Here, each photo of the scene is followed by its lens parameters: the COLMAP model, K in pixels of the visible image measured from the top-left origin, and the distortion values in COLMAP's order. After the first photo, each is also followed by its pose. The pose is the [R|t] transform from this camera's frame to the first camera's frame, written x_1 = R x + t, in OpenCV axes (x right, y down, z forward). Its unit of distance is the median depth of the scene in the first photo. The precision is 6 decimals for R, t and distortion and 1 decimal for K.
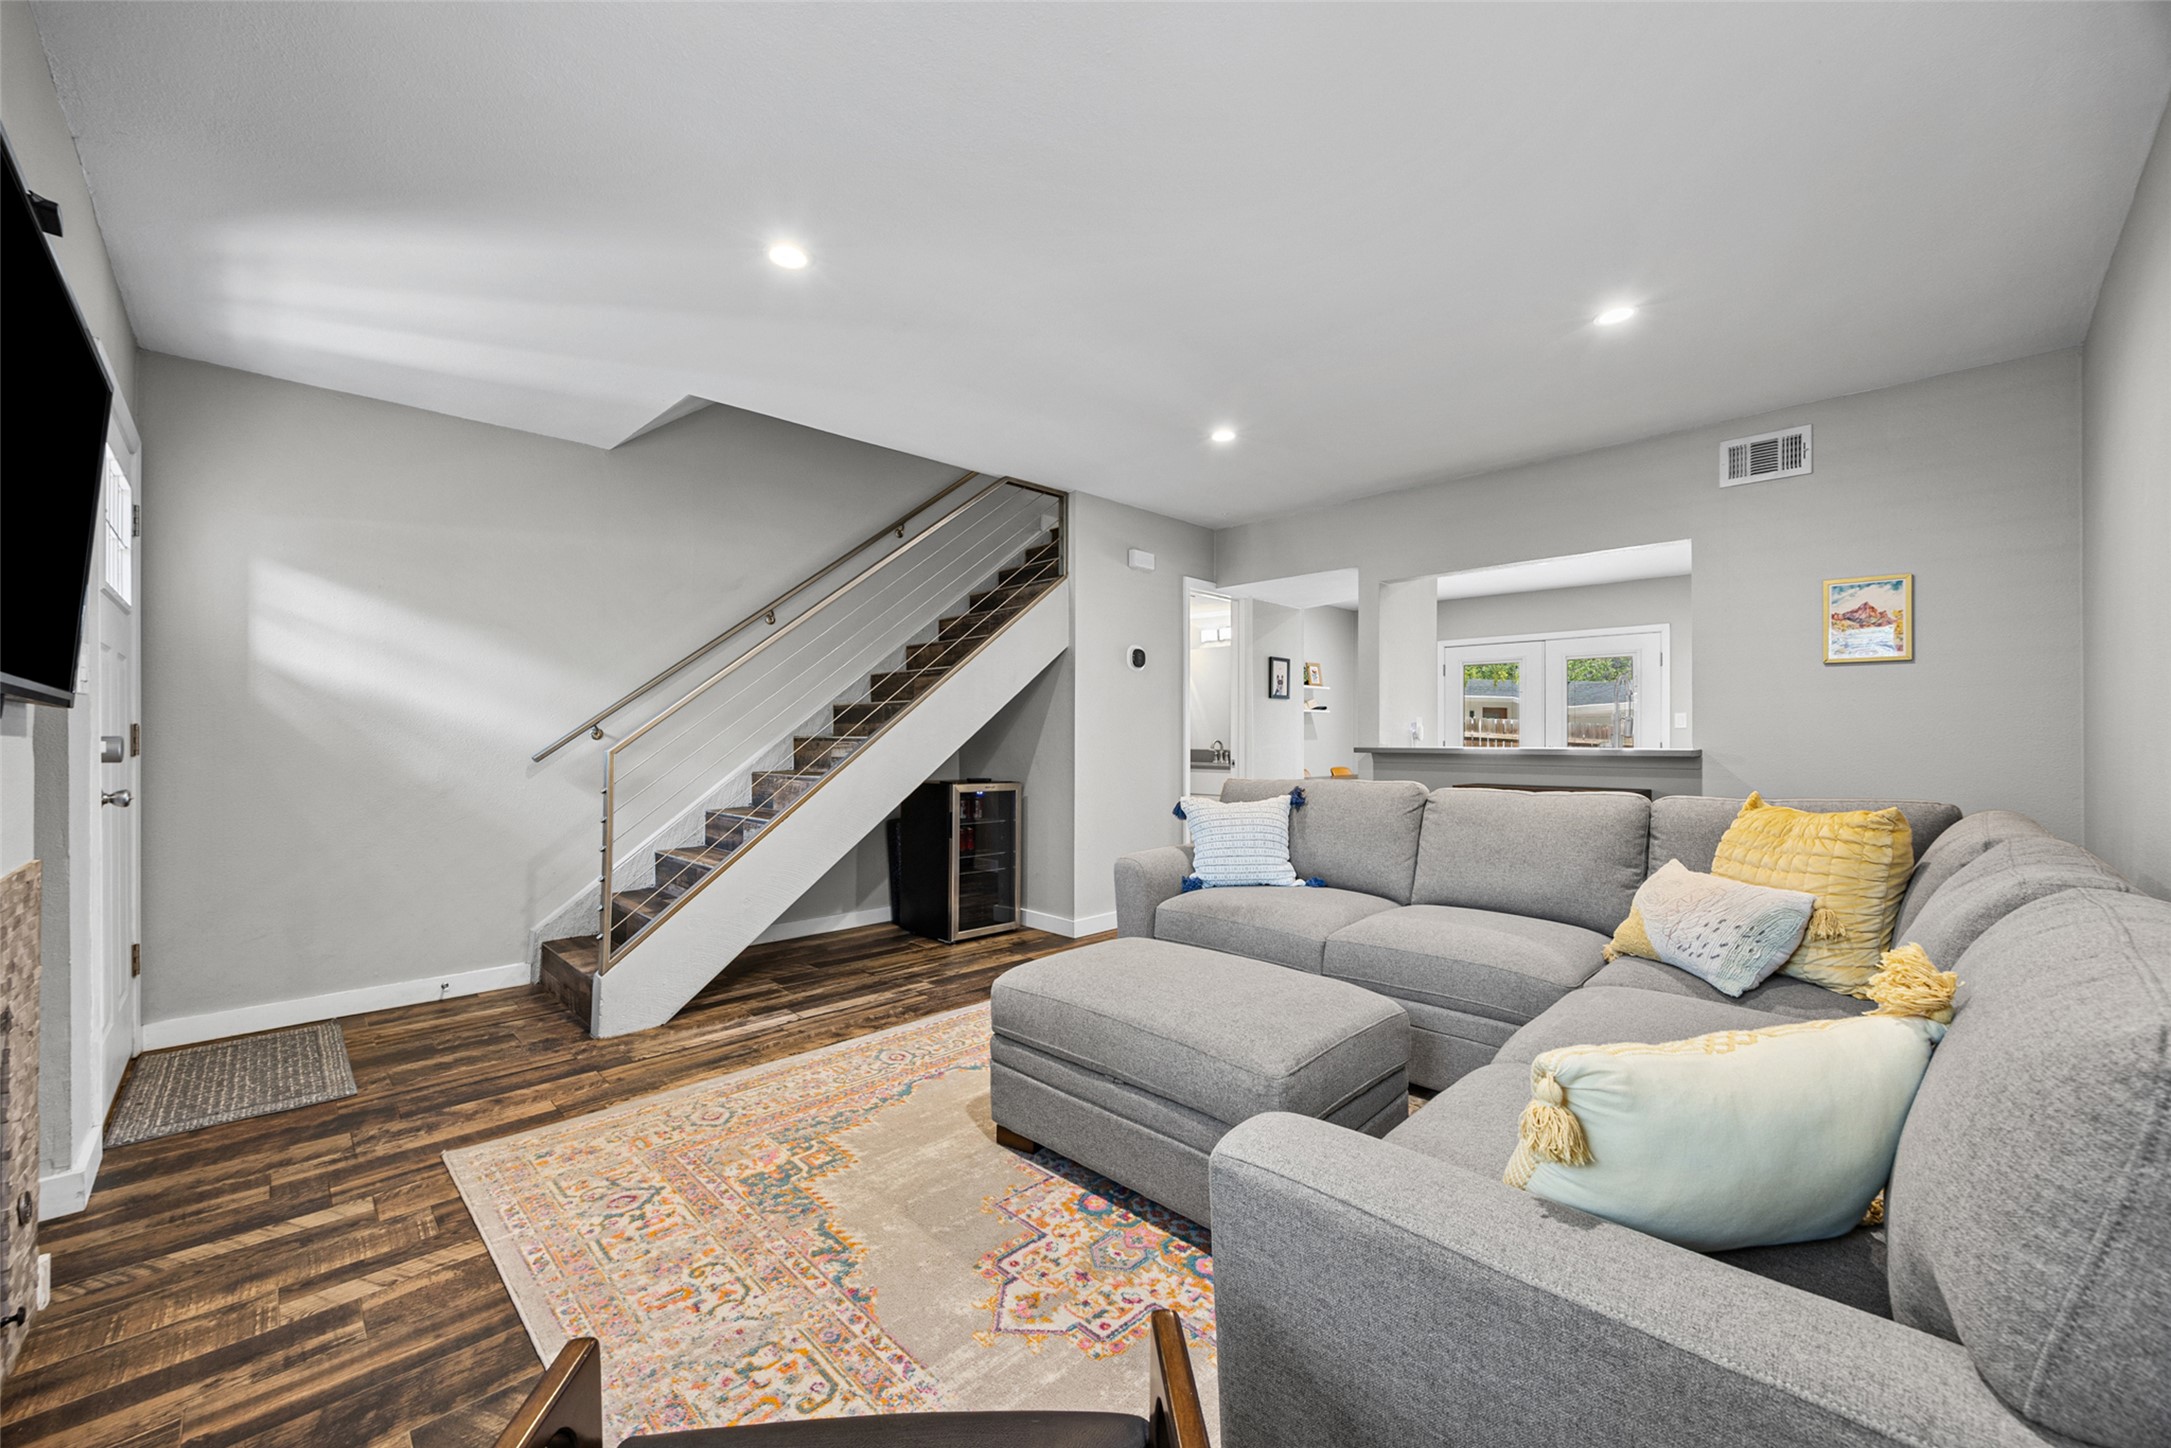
lens RADIAL K [[841.7, 0, 1082.5], [0, 841.7, 730.0], [0, 0, 1]] dist [-0.009148, -0.000043]
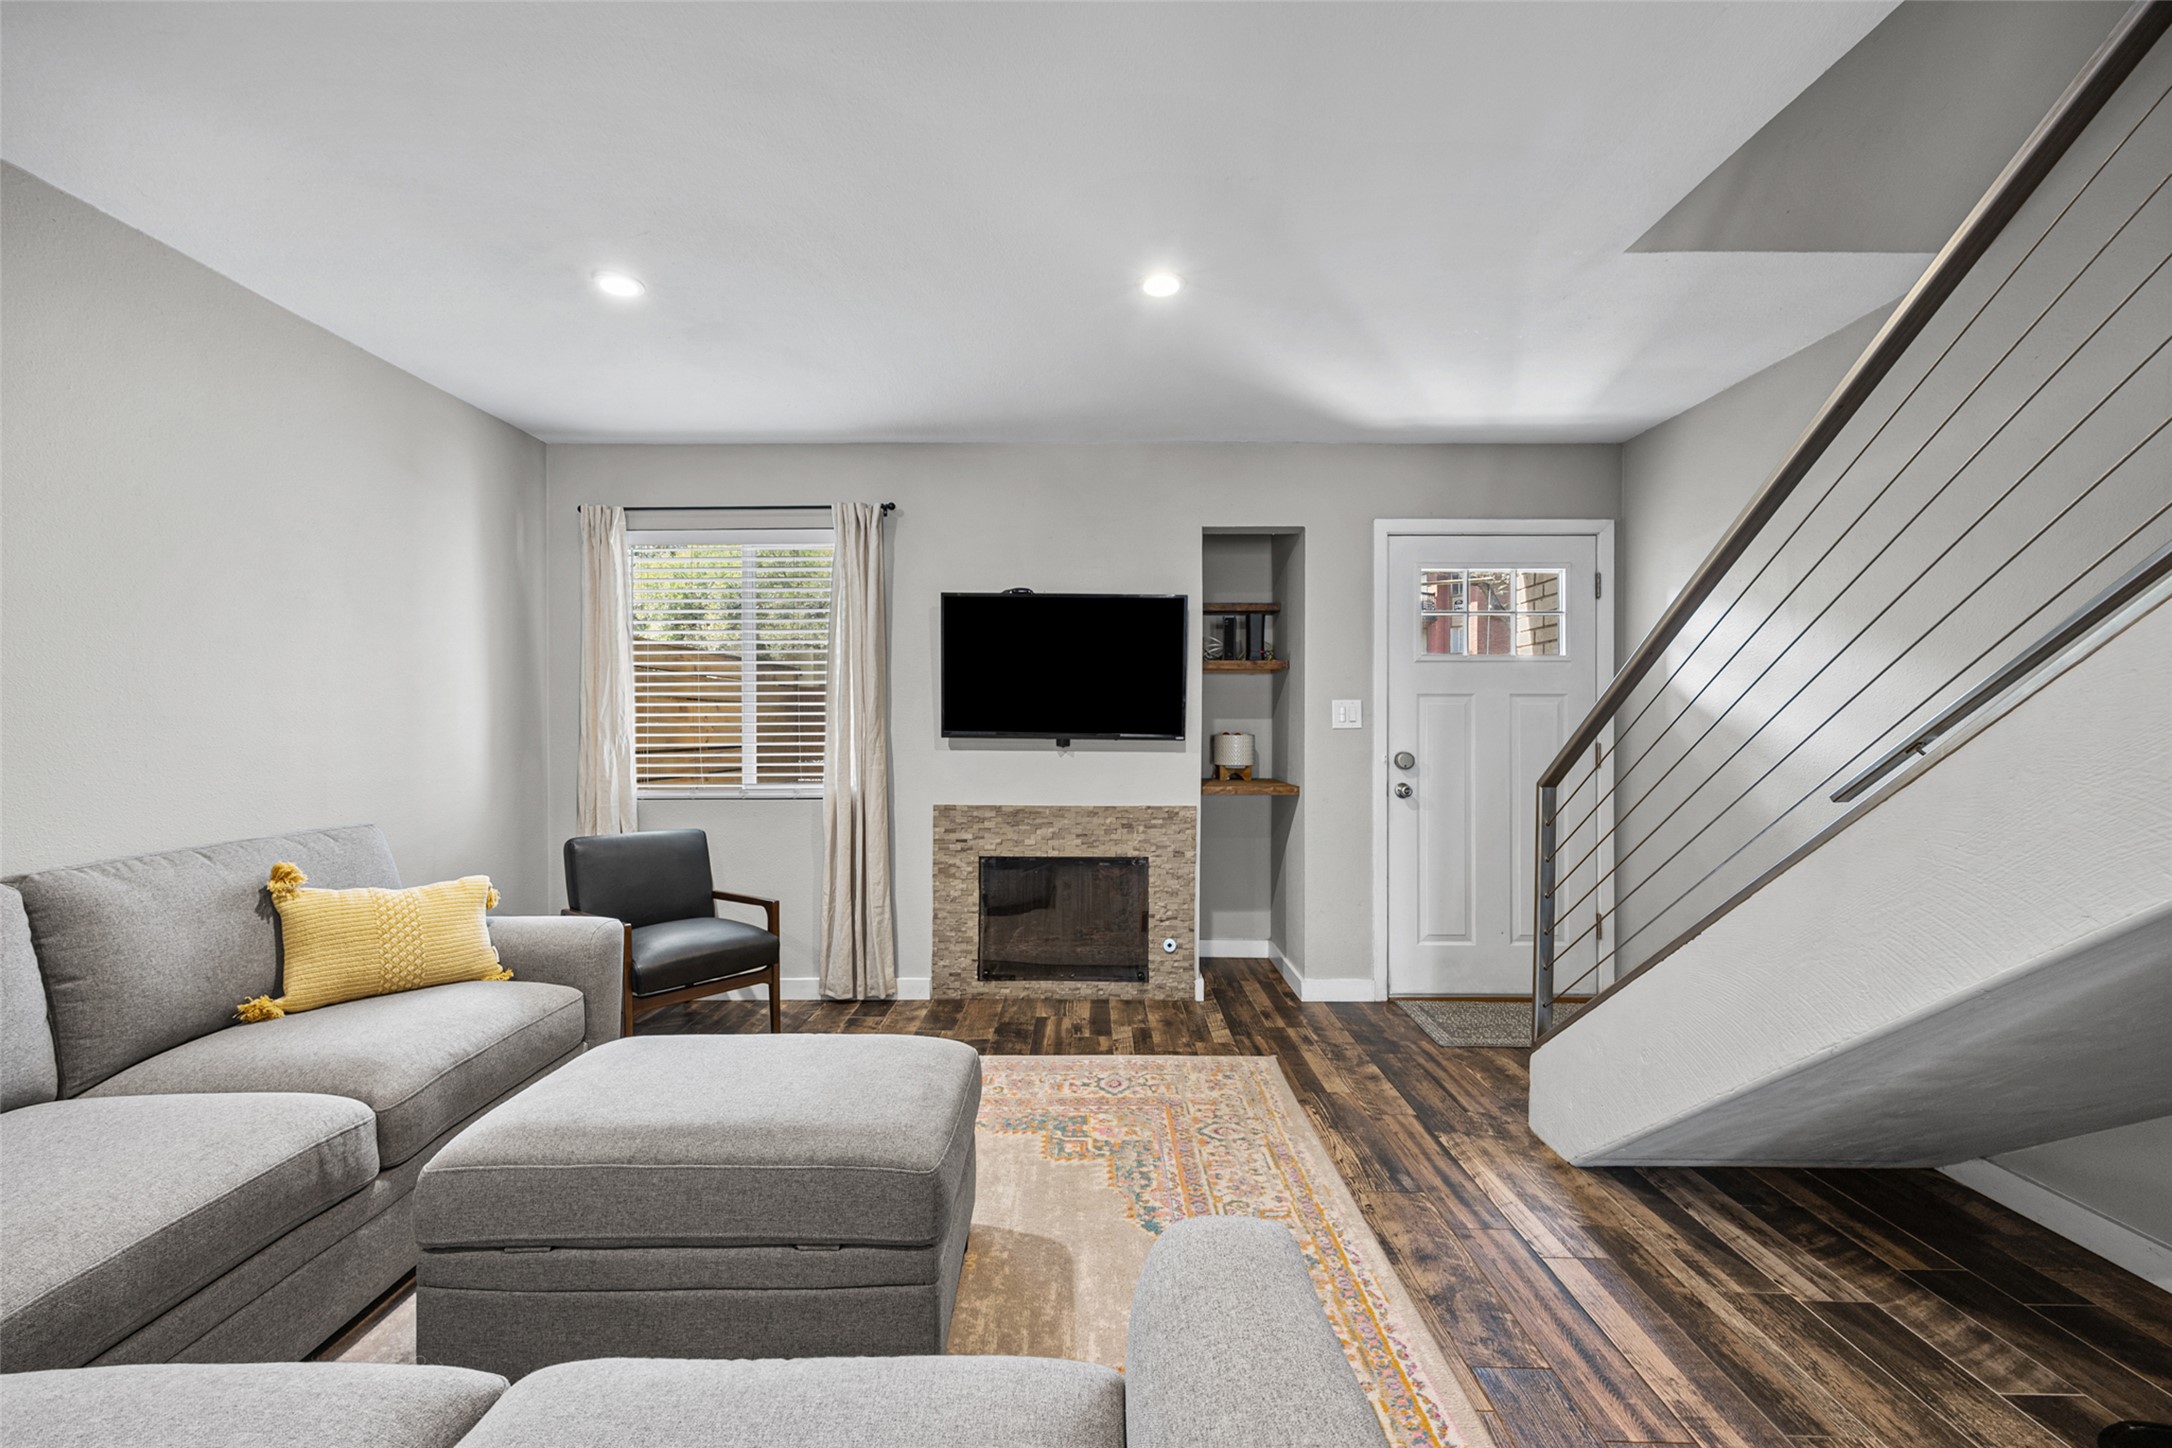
lens RADIAL K [[842.1, 0, 1084.9], [0, 842.1, 737.2], [0, 0, 1]] dist [-0.009148, -0.000043]
pose [[-0.703037, 0.004615, -0.711139, 0.378028], [0.001257, 0.999985, 0.005248, -0.028078], [0.711152, 0.002796, -0.703032, 1.472036]]
